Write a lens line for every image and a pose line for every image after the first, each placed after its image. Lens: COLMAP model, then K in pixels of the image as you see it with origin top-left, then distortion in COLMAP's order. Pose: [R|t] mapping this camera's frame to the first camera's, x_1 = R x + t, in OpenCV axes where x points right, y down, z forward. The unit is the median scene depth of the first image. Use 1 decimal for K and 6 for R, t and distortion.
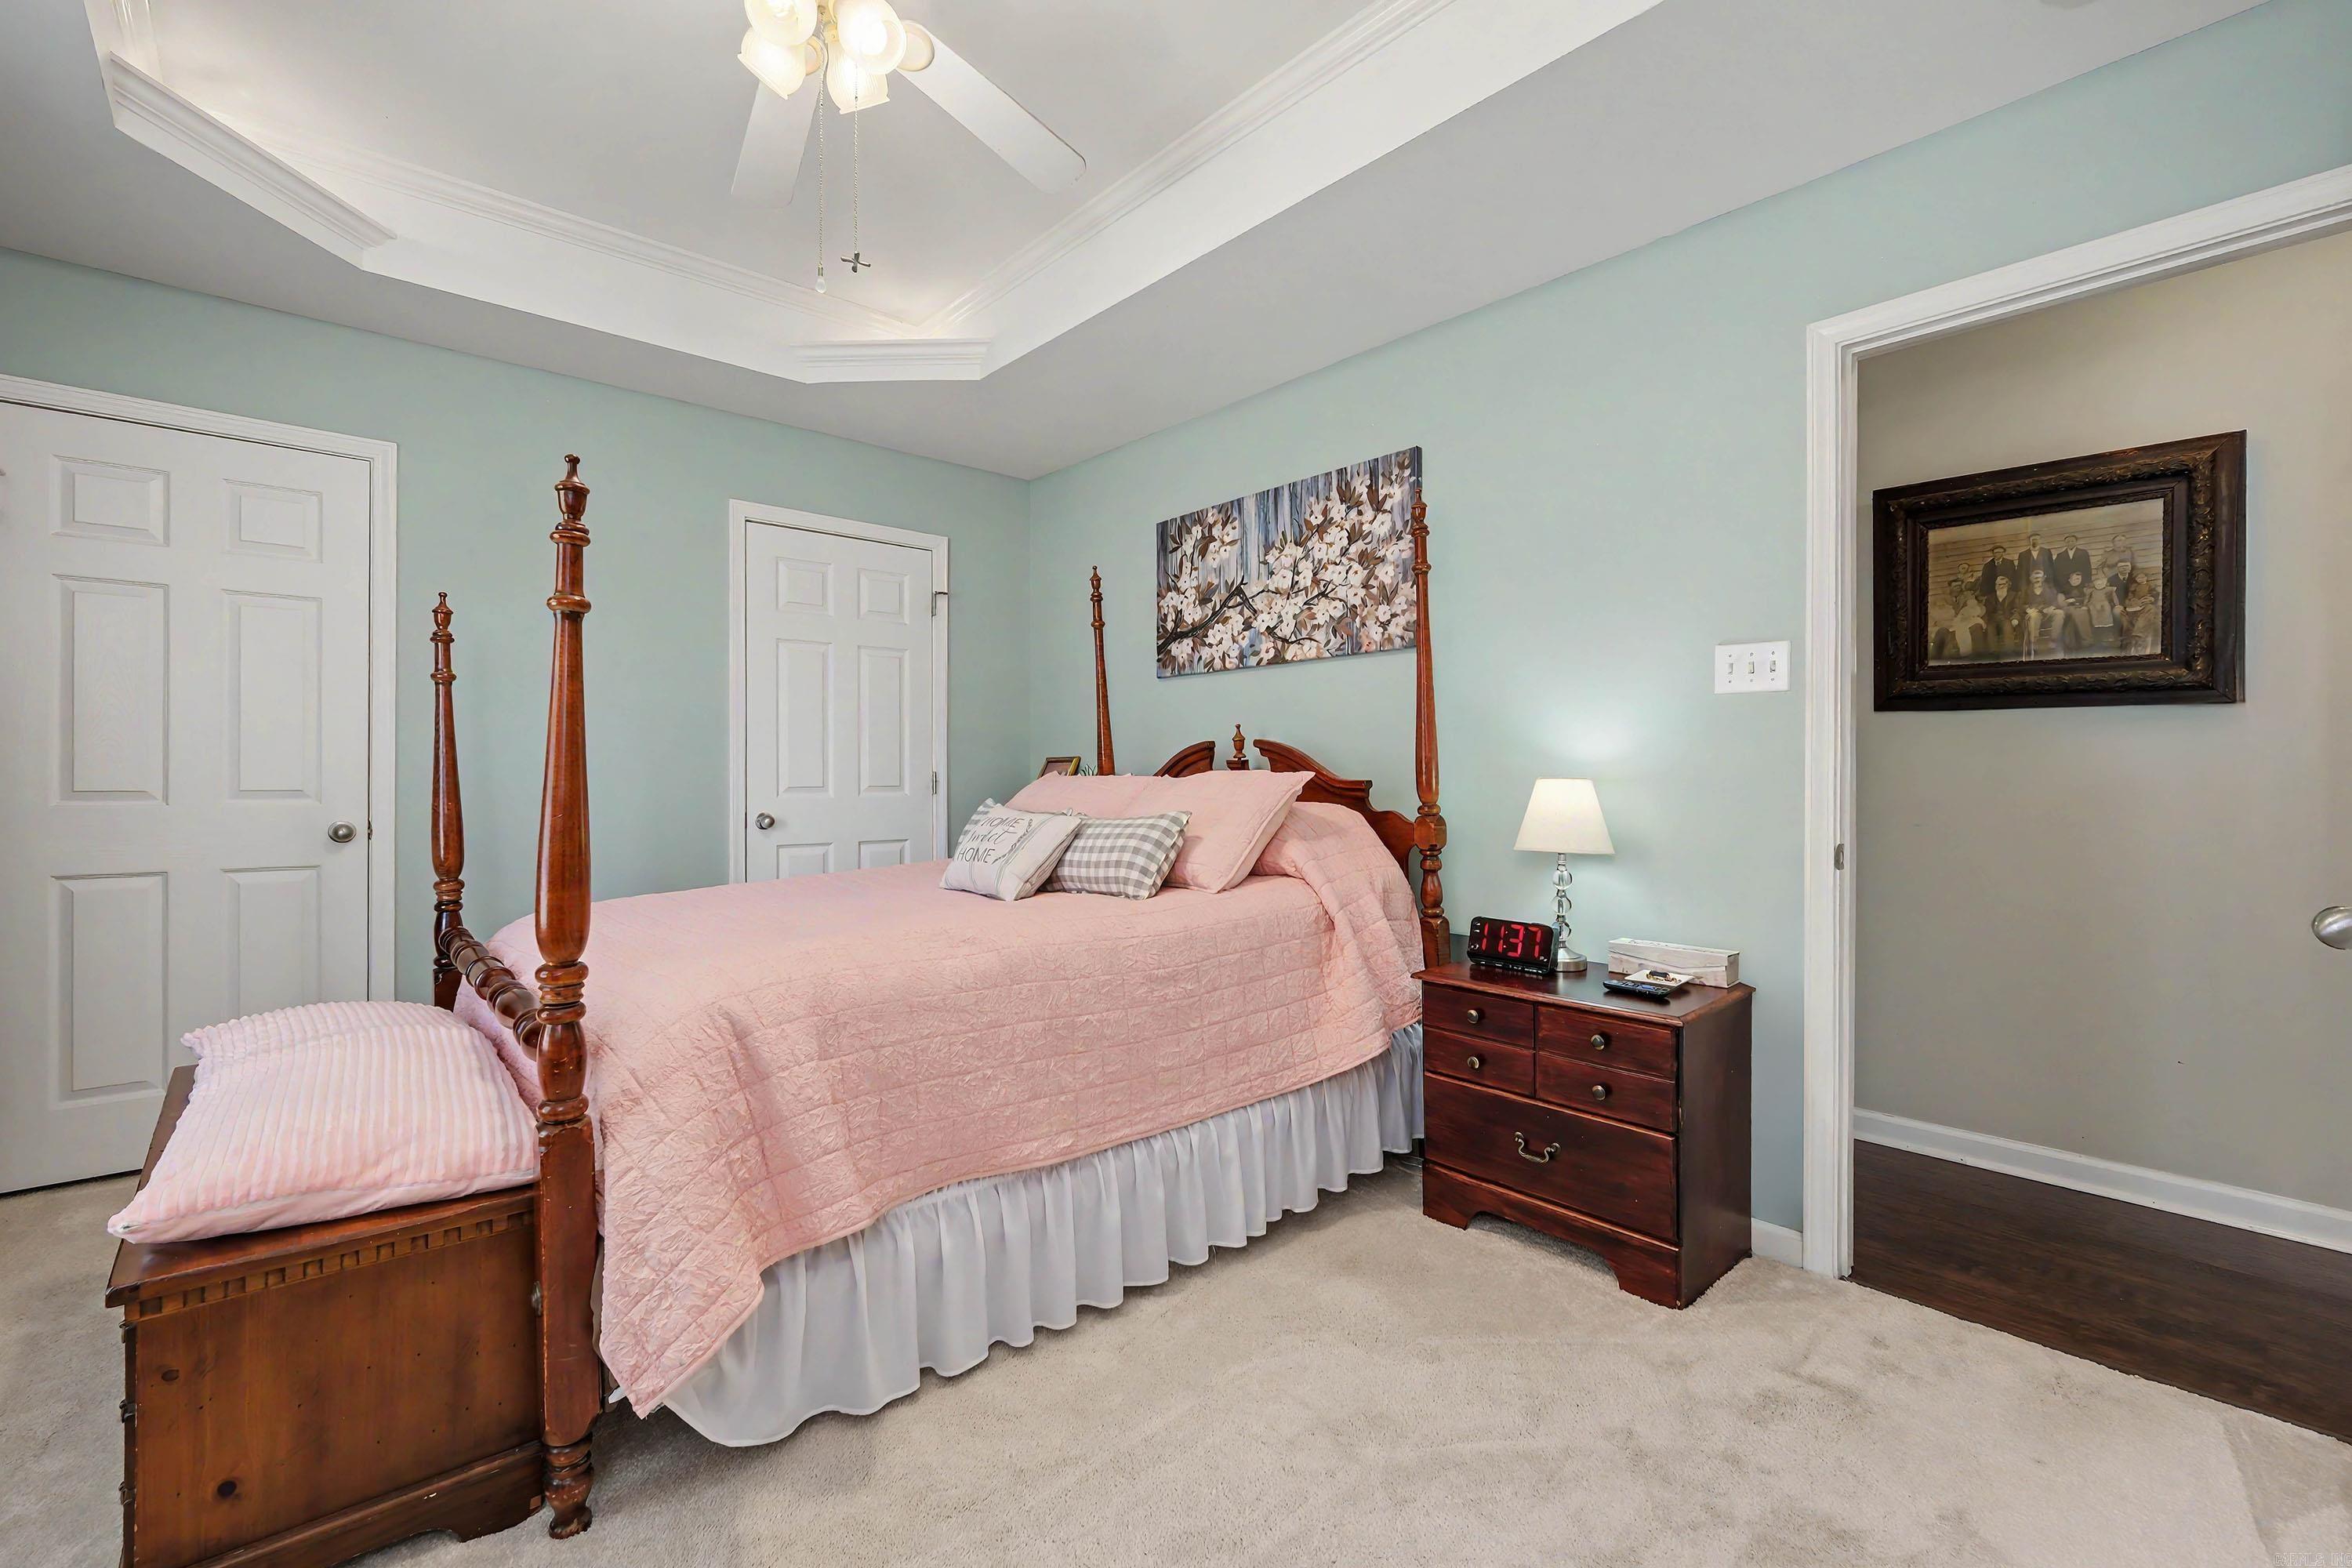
lens RADIAL K [[1029.6, 0, 1173.1], [0, 1029.6, 780.5], [0, 0, 1]] dist [-0.003641, -0.000525]
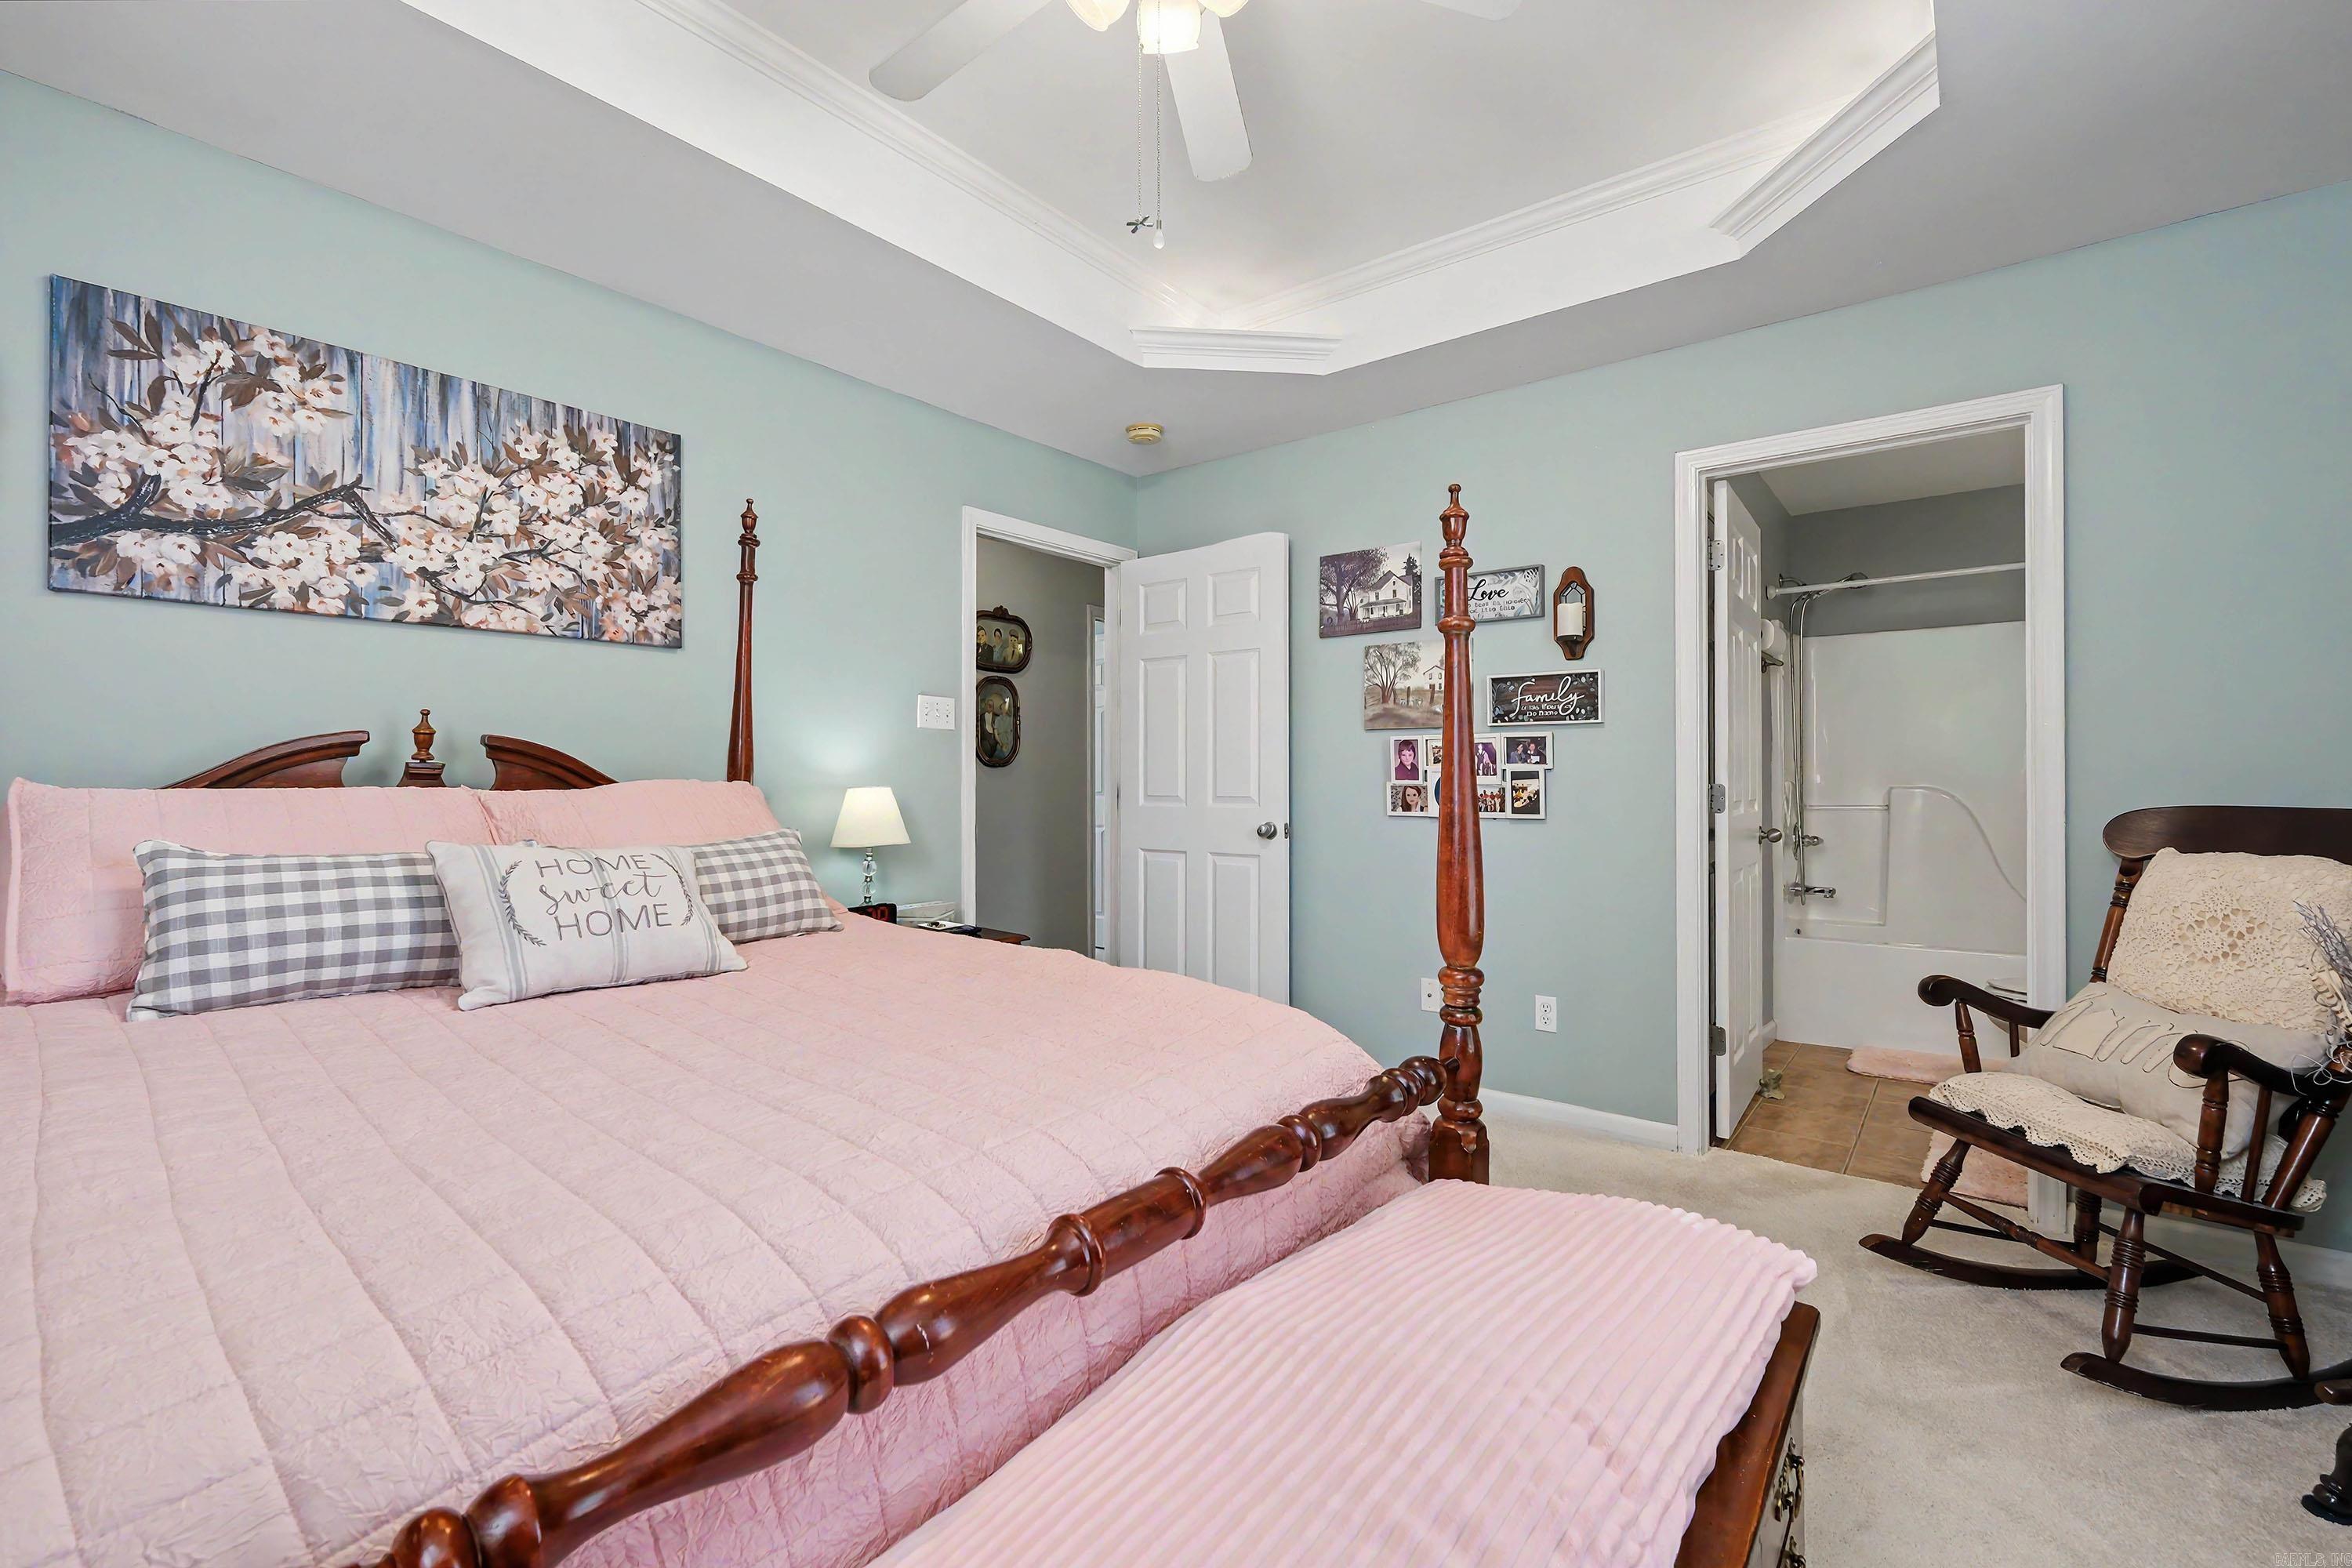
lens RADIAL K [[1029.6, 0, 1173.2], [0, 1029.6, 779.8], [0, 0, 1]] dist [-0.003641, -0.000525]
pose [[-0.195735, 0.006542, 0.980635, -0.685745], [0.014123, 0.999893, -0.003852, -0.000188], [-0.980555, 0.013096, -0.195807, 0.664683]]
